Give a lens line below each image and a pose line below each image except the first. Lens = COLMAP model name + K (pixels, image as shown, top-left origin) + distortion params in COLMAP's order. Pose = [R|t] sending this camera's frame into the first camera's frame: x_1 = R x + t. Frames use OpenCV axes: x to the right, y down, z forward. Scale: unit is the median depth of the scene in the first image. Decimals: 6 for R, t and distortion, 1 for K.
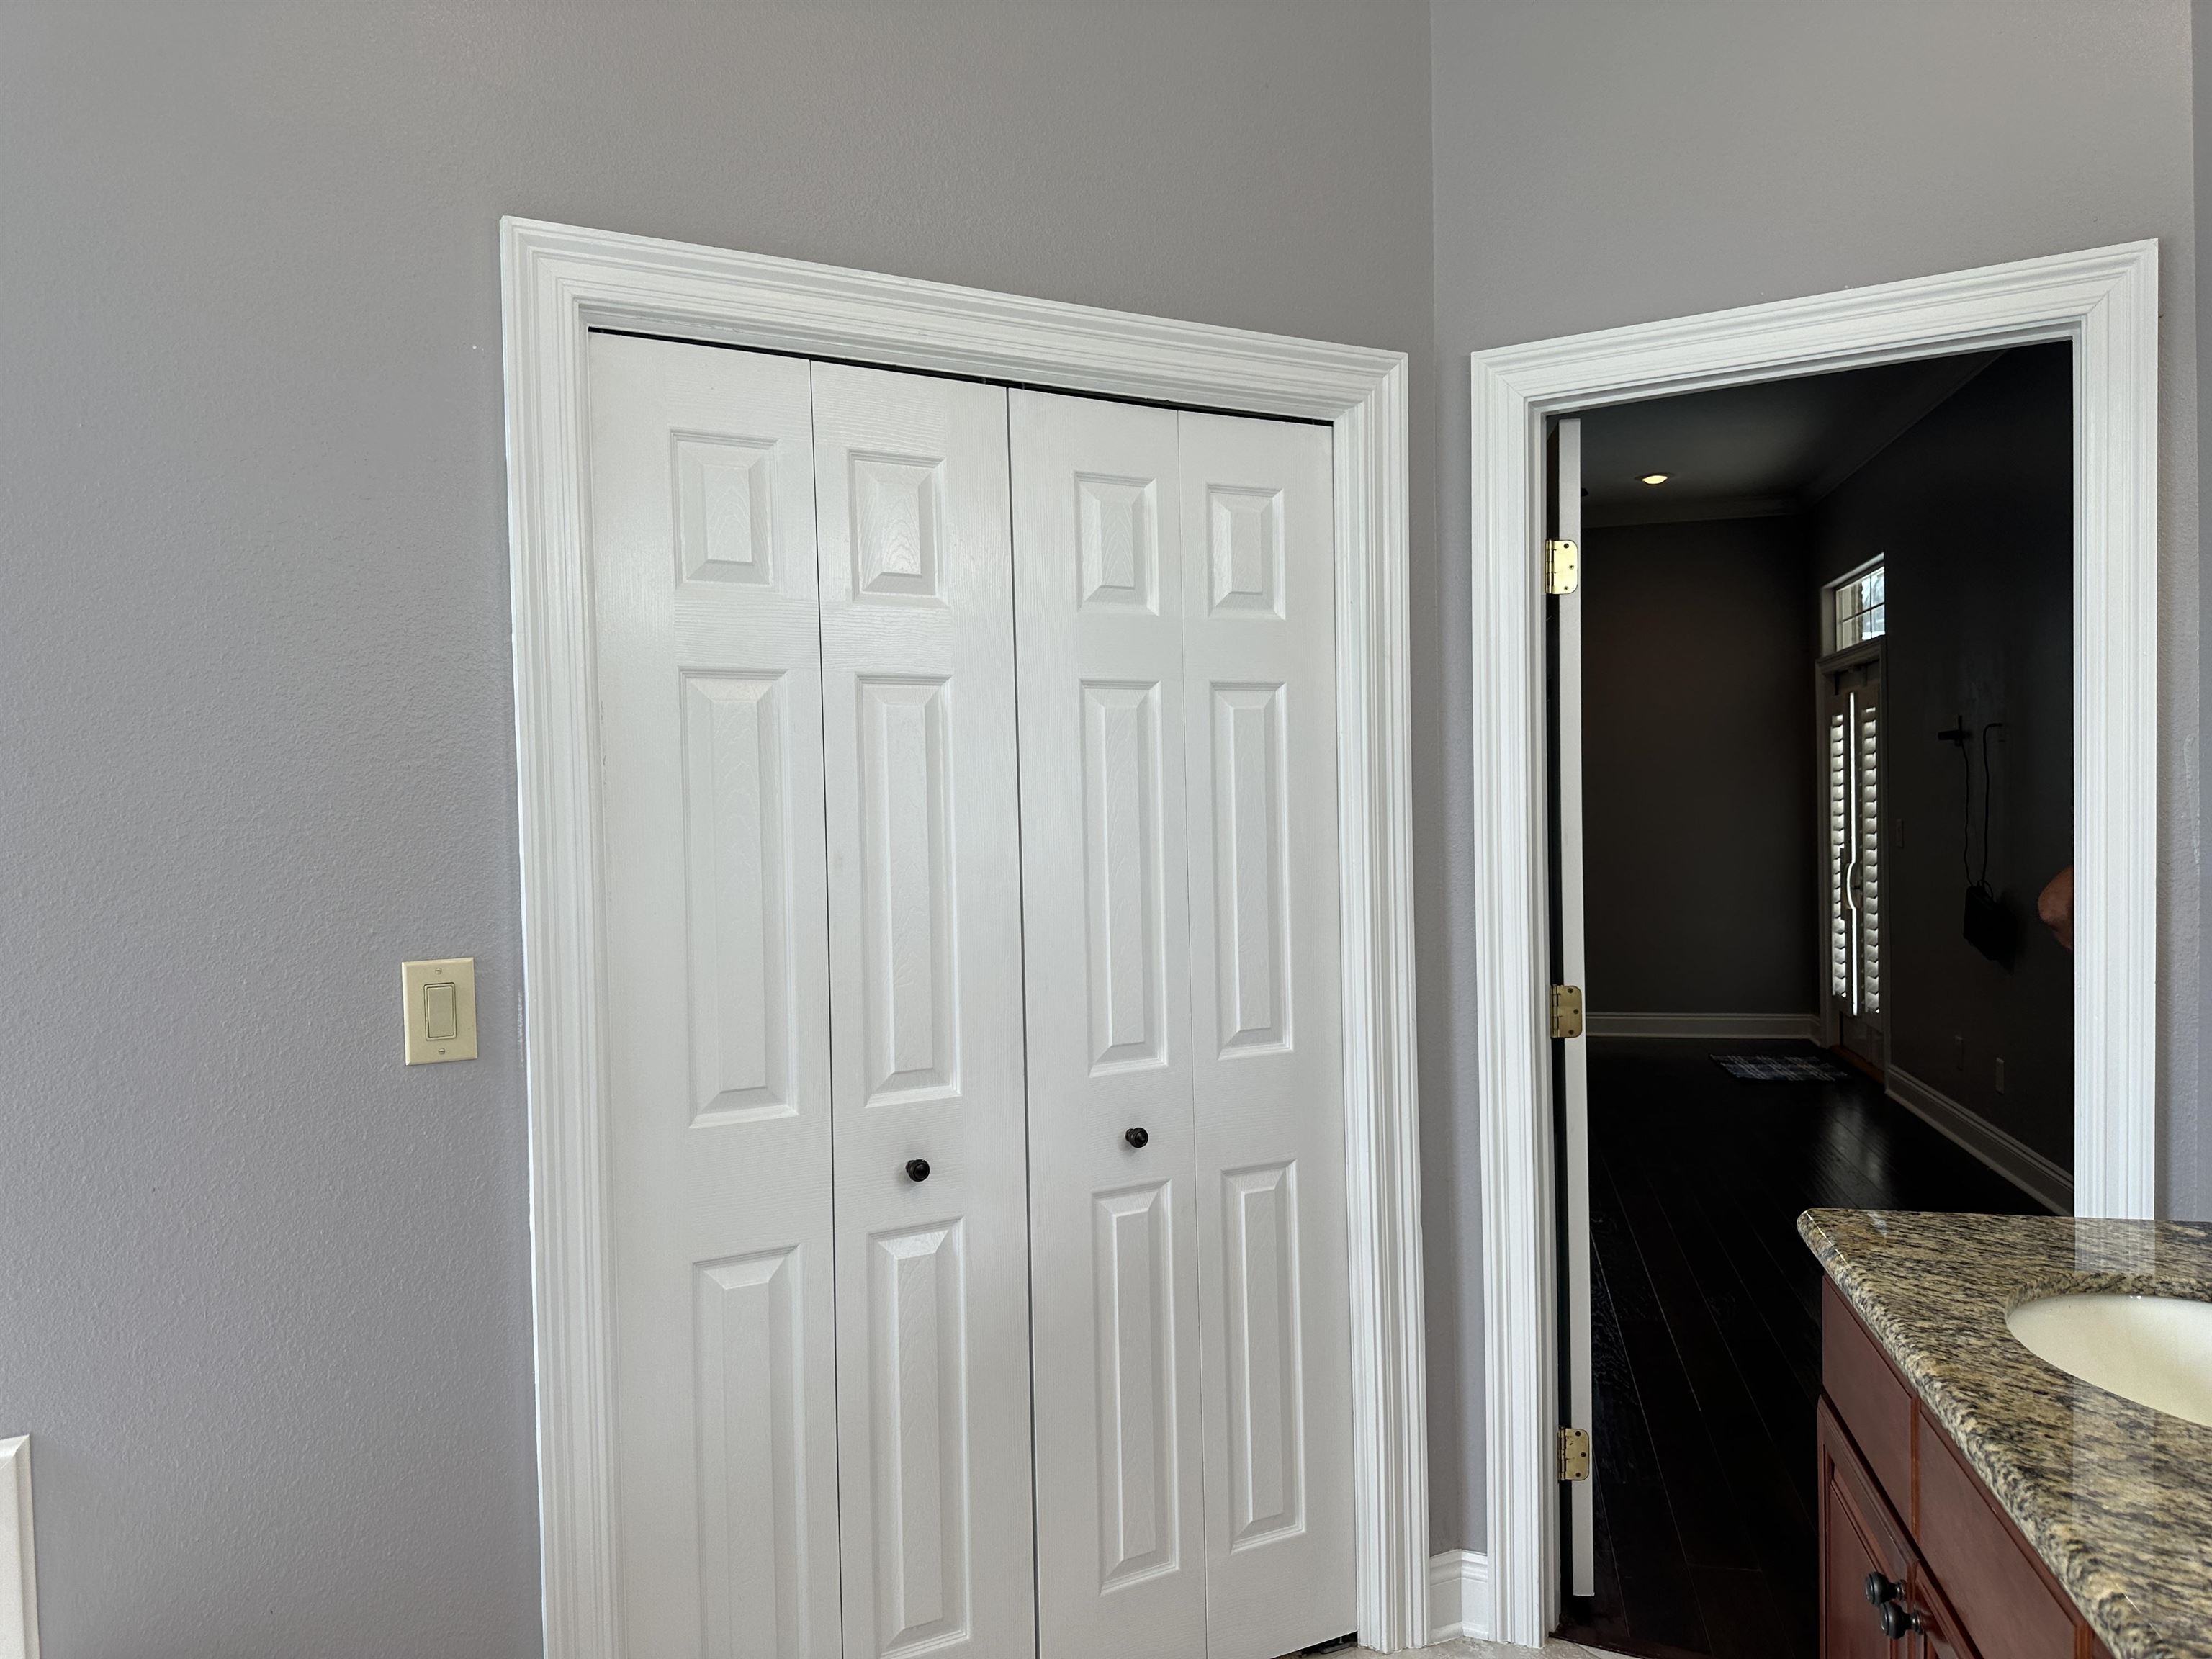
lens RADIAL K [[1564.5, 0, 1113.1], [0, 1564.5, 838.3], [0, 0, 1]] dist [0.090659, -0.118786]
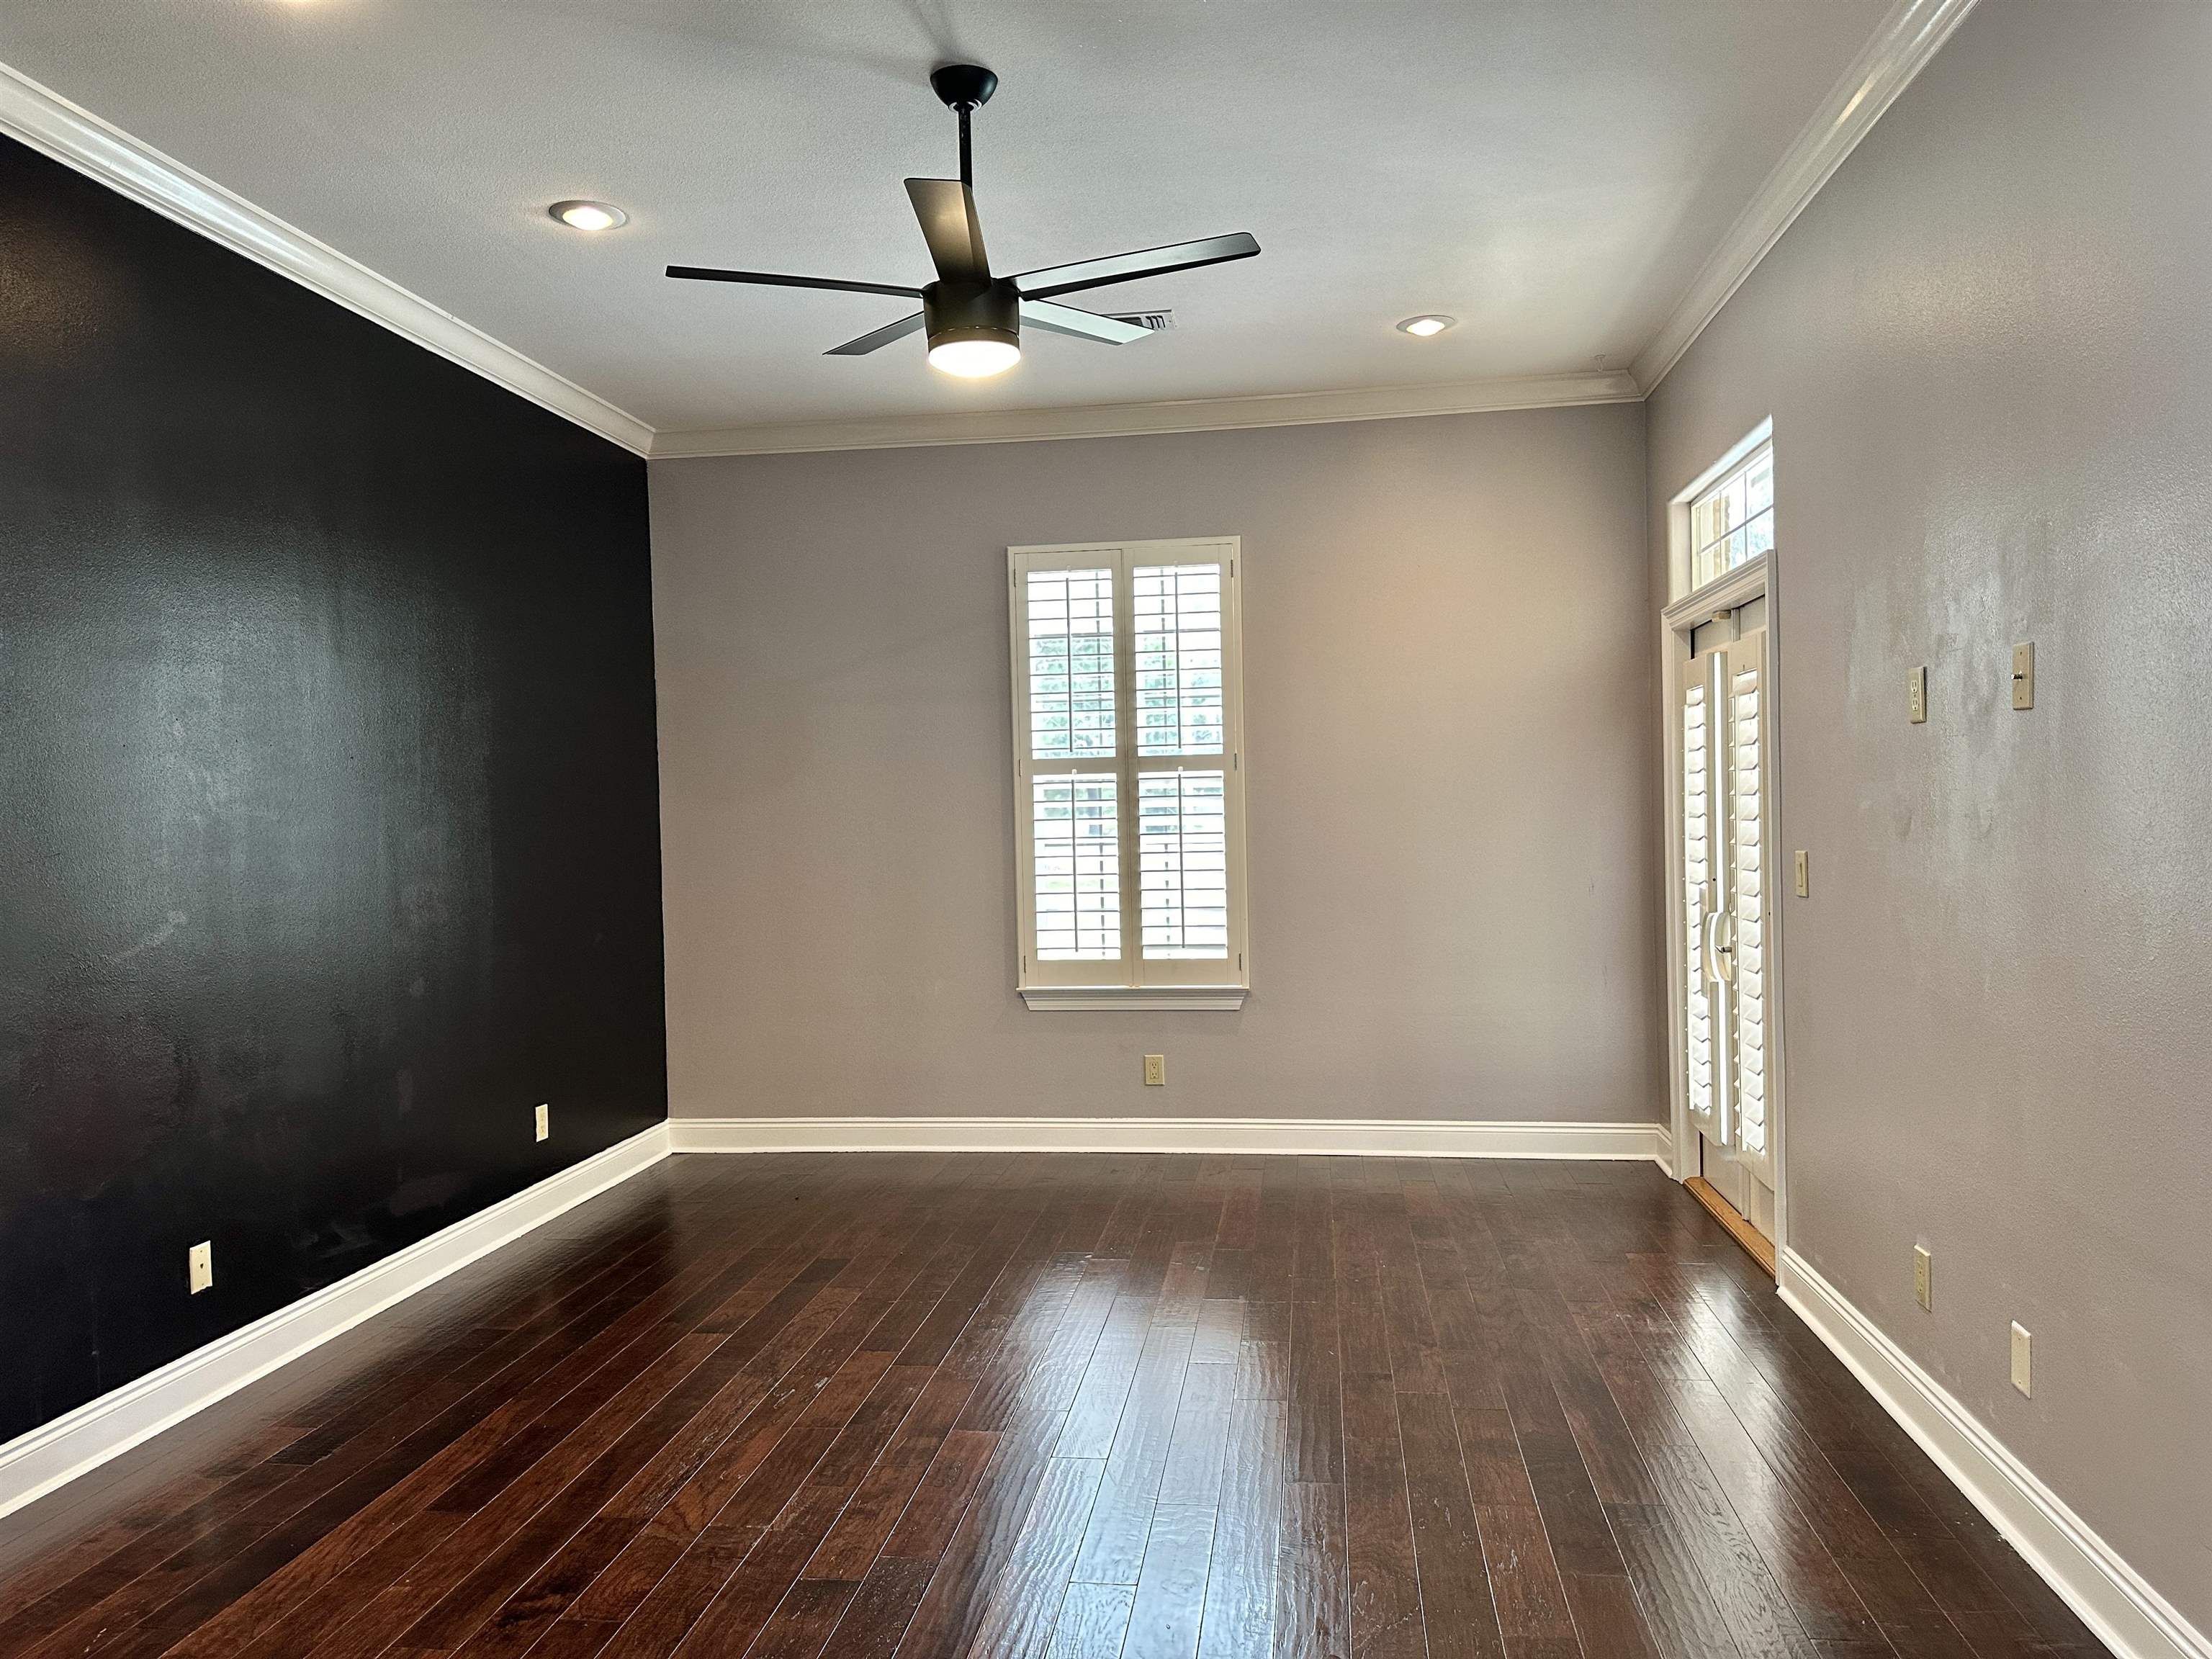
lens RADIAL K [[1550.1, 0, 1101.6], [0, 1550.1, 830.8], [0, 0, 1]] dist [0.184255, -0.281563]
pose [[0.996715, 0.002986, 0.080935, 0.156318], [-0.001684, 0.999868, -0.016155, -0.007649], [-0.080973, 0.015966, 0.996588, 0.361851]]
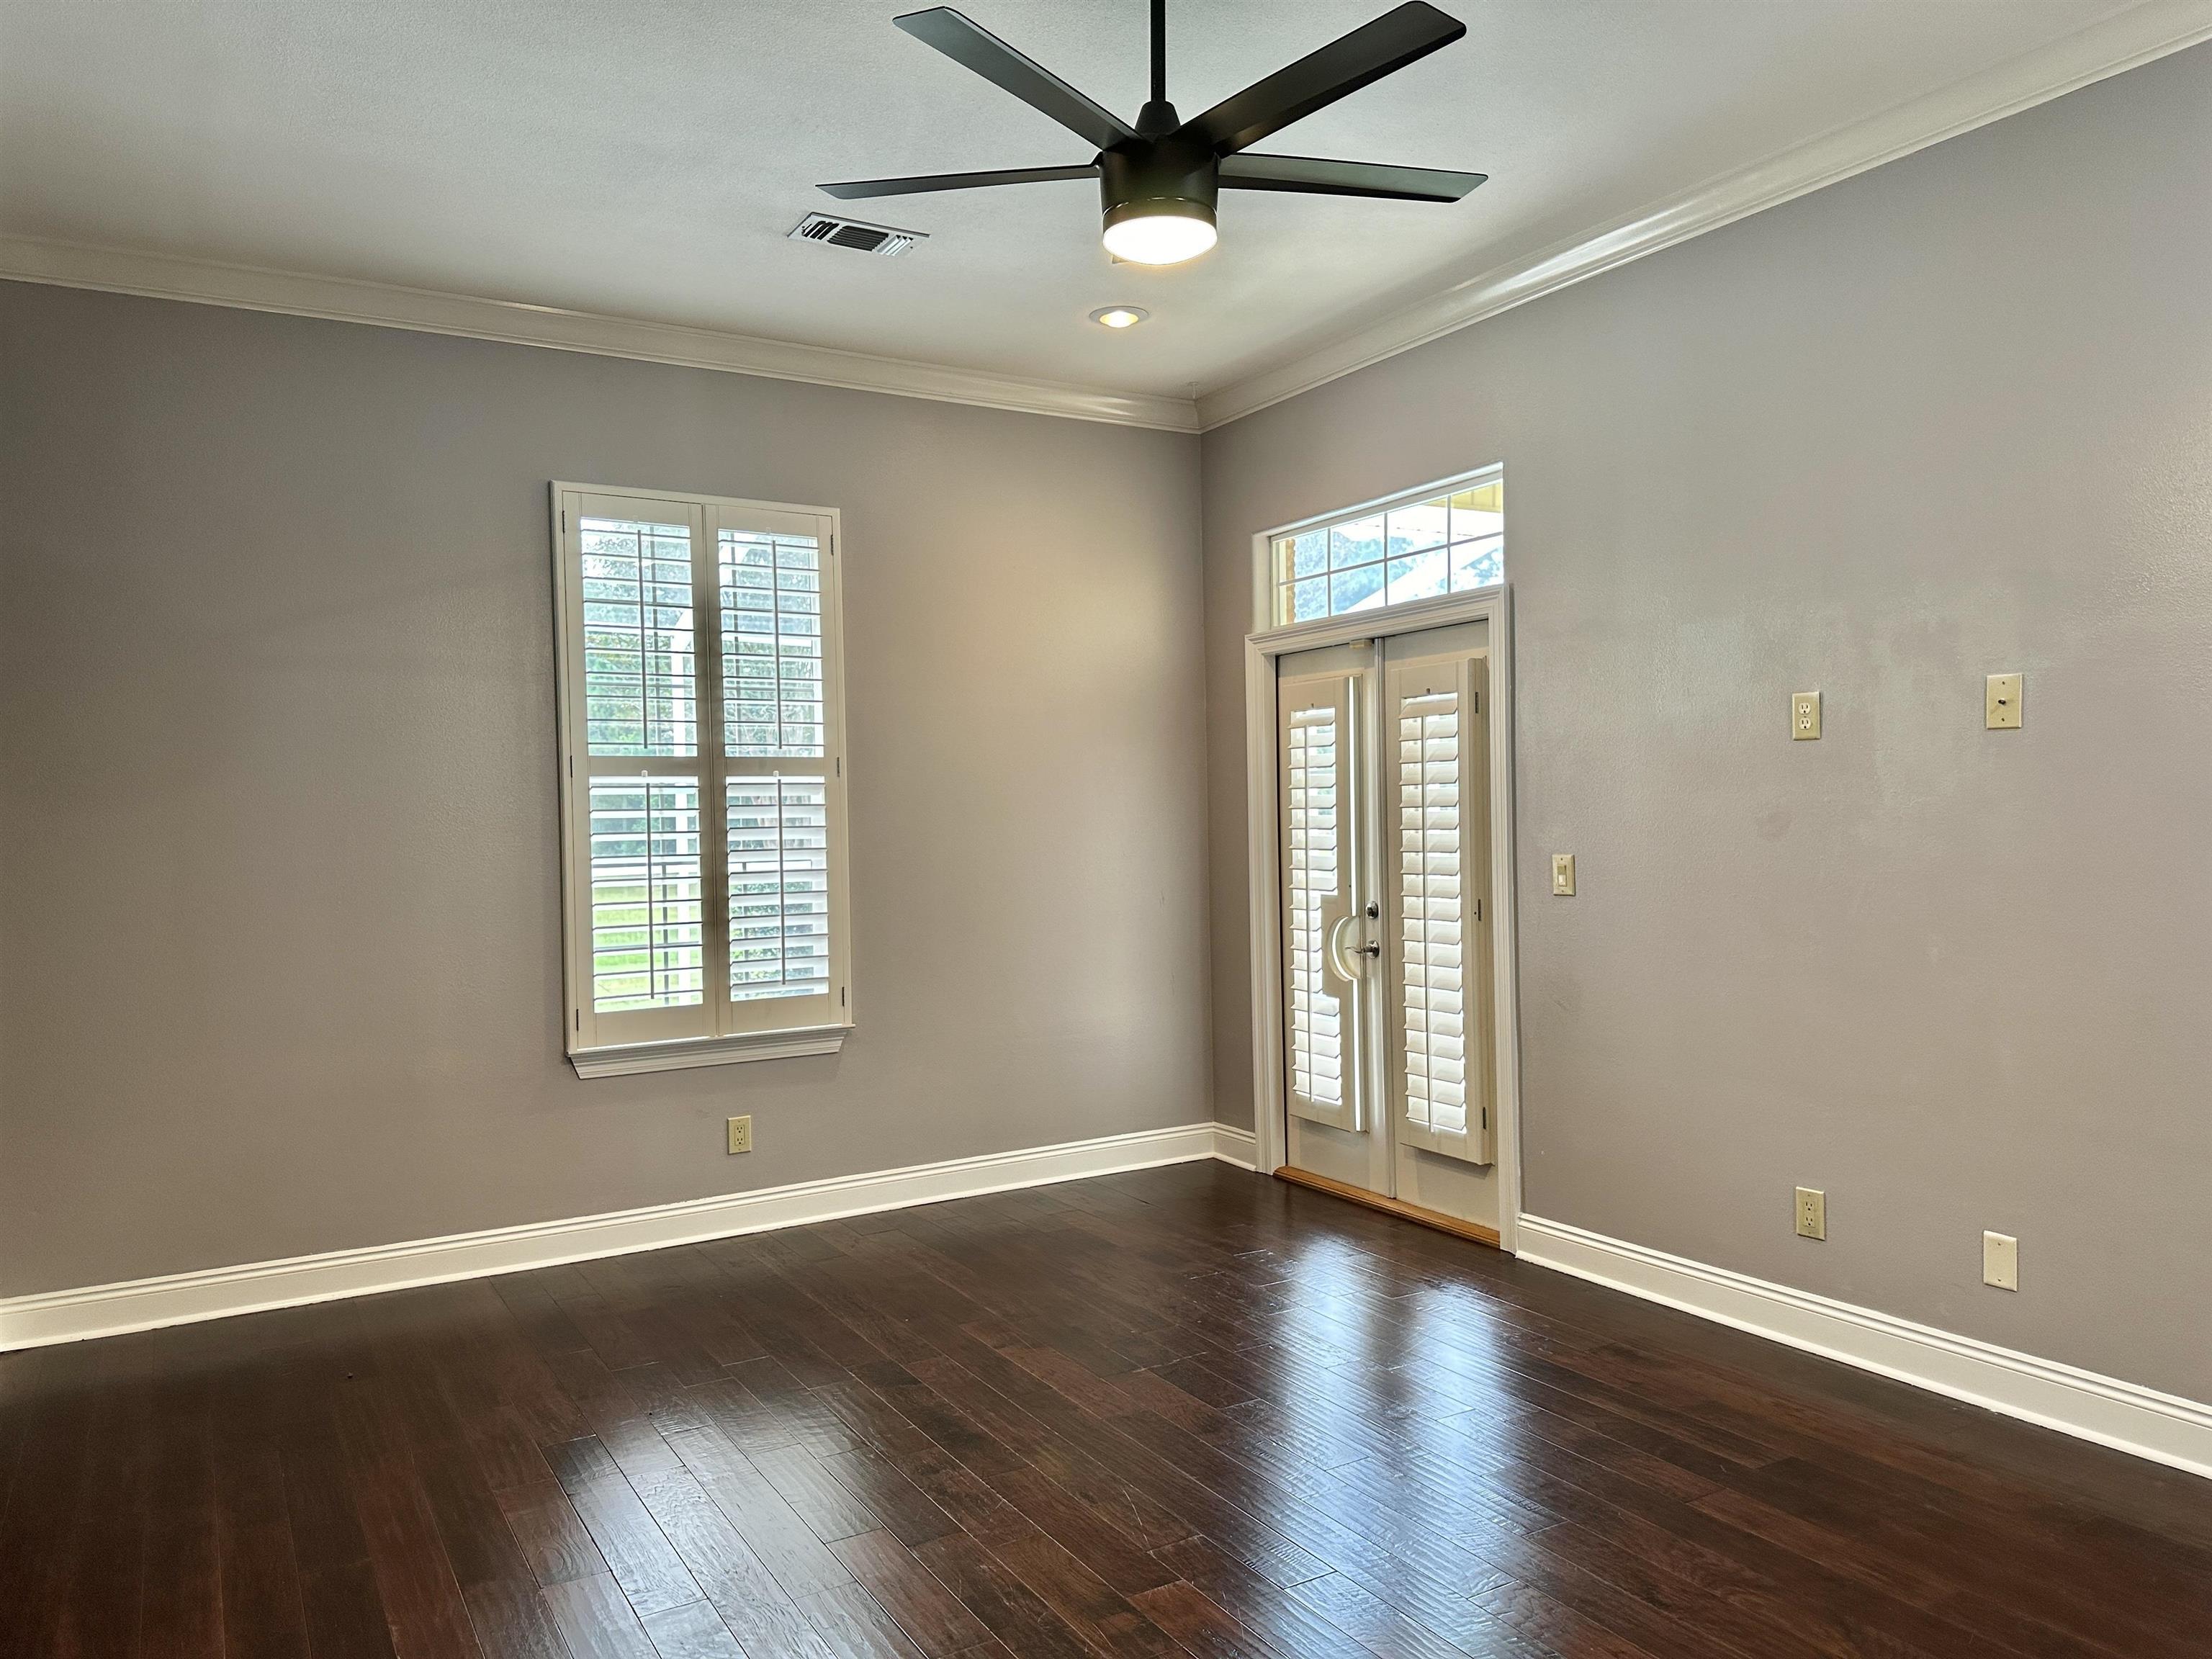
lens RADIAL K [[1550.1, 0, 1101.6], [0, 1550.1, 830.8], [0, 0, 1]] dist [0.184255, -0.281563]
pose [[0.730498, 0.007621, 0.682872, -0.096054], [0.018952, 0.999326, -0.031427, -0.003354], [-0.682652, 0.035900, 0.729862, 0.557414]]
